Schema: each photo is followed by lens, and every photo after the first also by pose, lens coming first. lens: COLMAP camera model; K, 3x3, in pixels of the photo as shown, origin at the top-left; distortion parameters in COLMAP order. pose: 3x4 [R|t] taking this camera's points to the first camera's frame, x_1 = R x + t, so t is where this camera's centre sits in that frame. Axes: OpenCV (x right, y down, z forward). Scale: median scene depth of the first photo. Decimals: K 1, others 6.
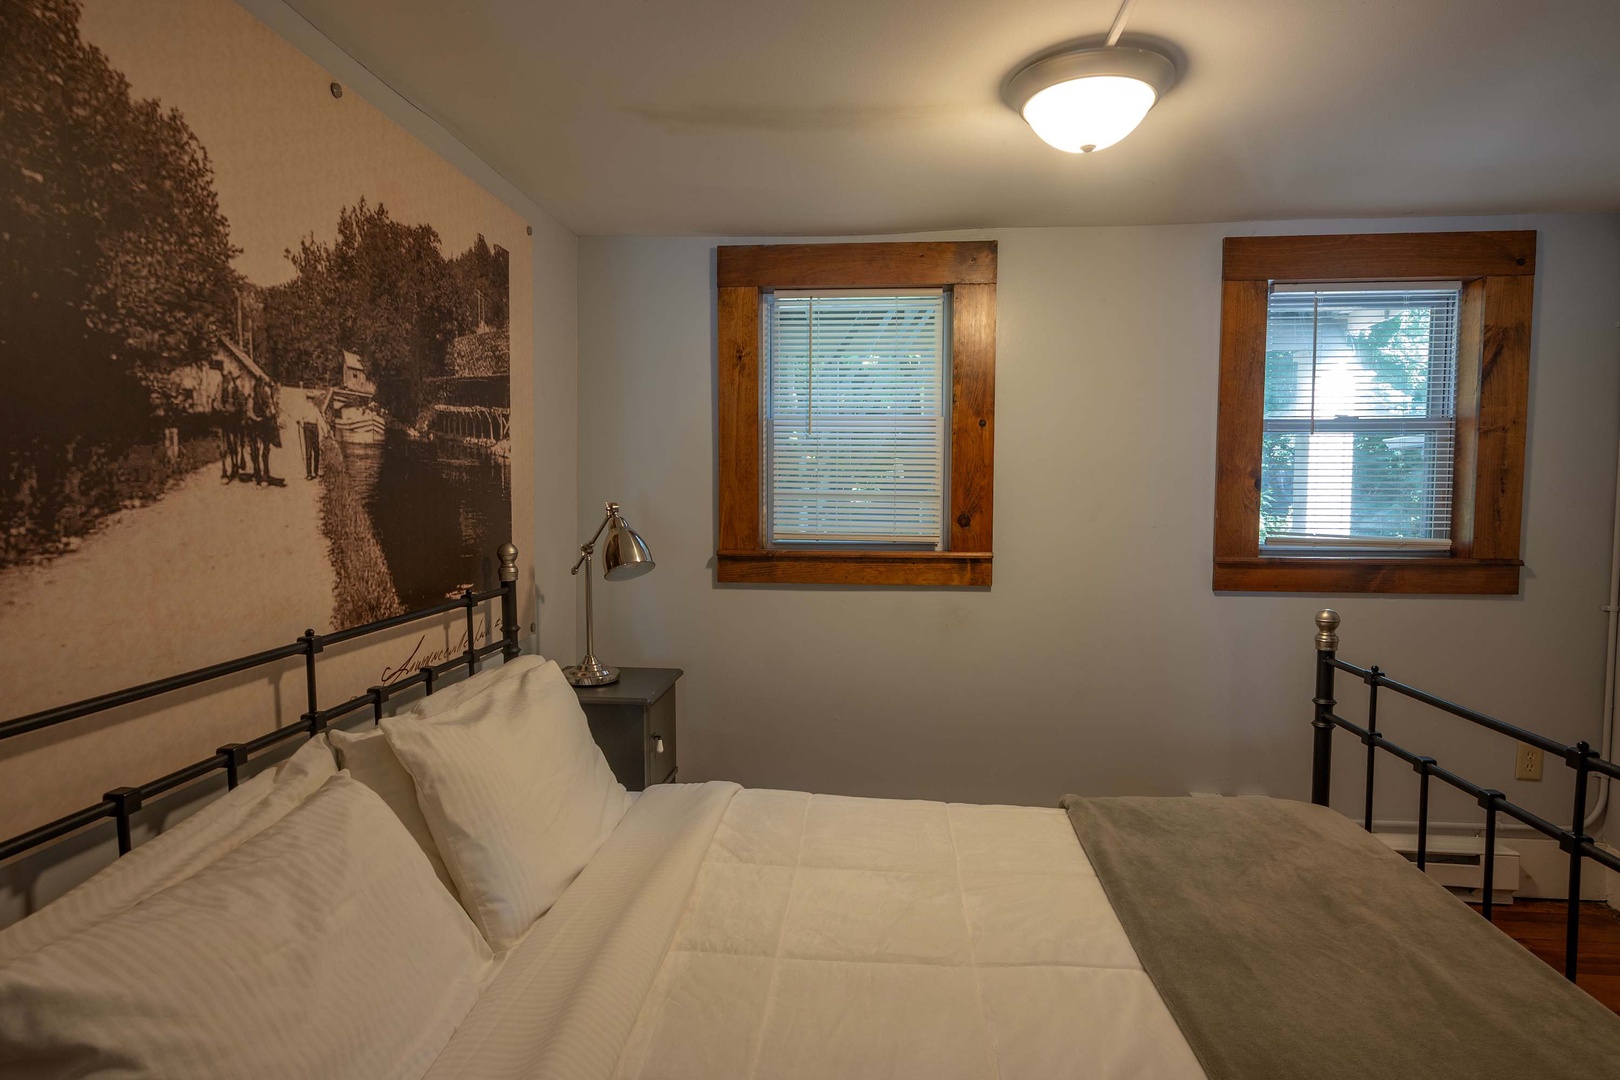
lens RADIAL K [[857.1, 0, 807.1], [0, 857.1, 538.0], [0, 0, 1]] dist [0.002947, 0.000963]
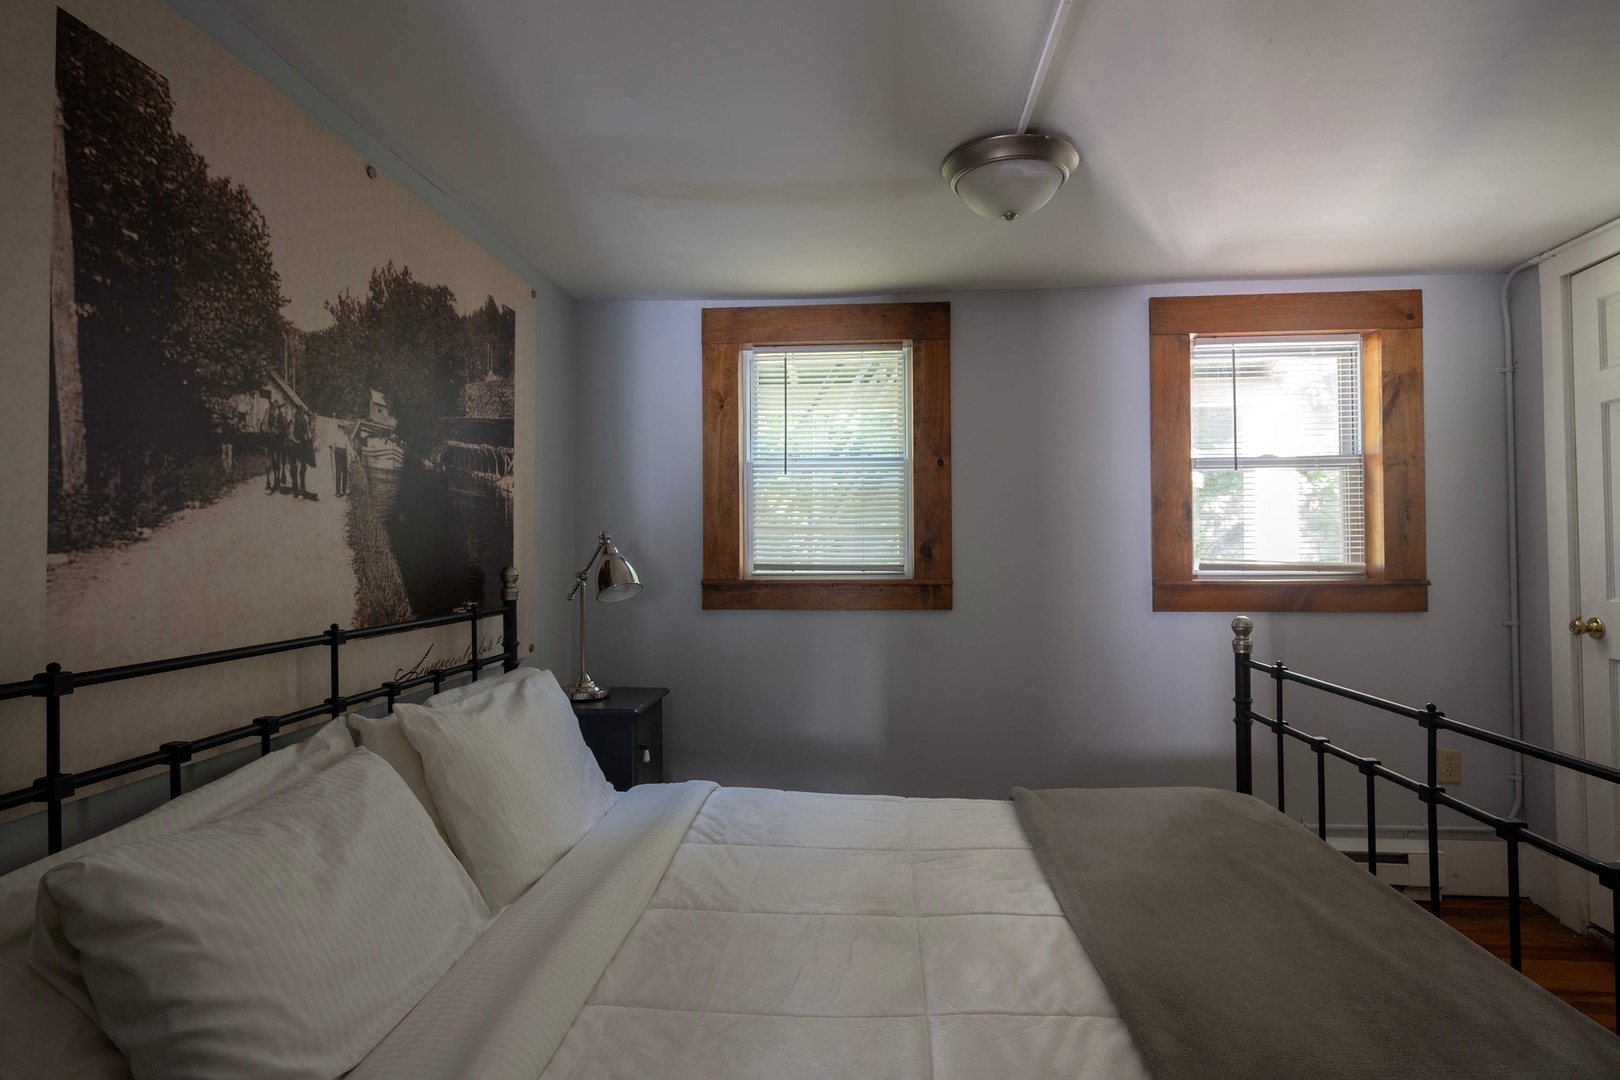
lens RADIAL K [[835.0, 0, 808.2], [0, 835.0, 539.4], [0, 0, 1]] dist [-0.001016, 0.006309]
pose [[0.999953, -0.007836, 0.005646, 0.039463], [0.008237, 0.997156, -0.074917, 0.066979], [-0.005043, 0.074960, 0.997174, -0.102929]]
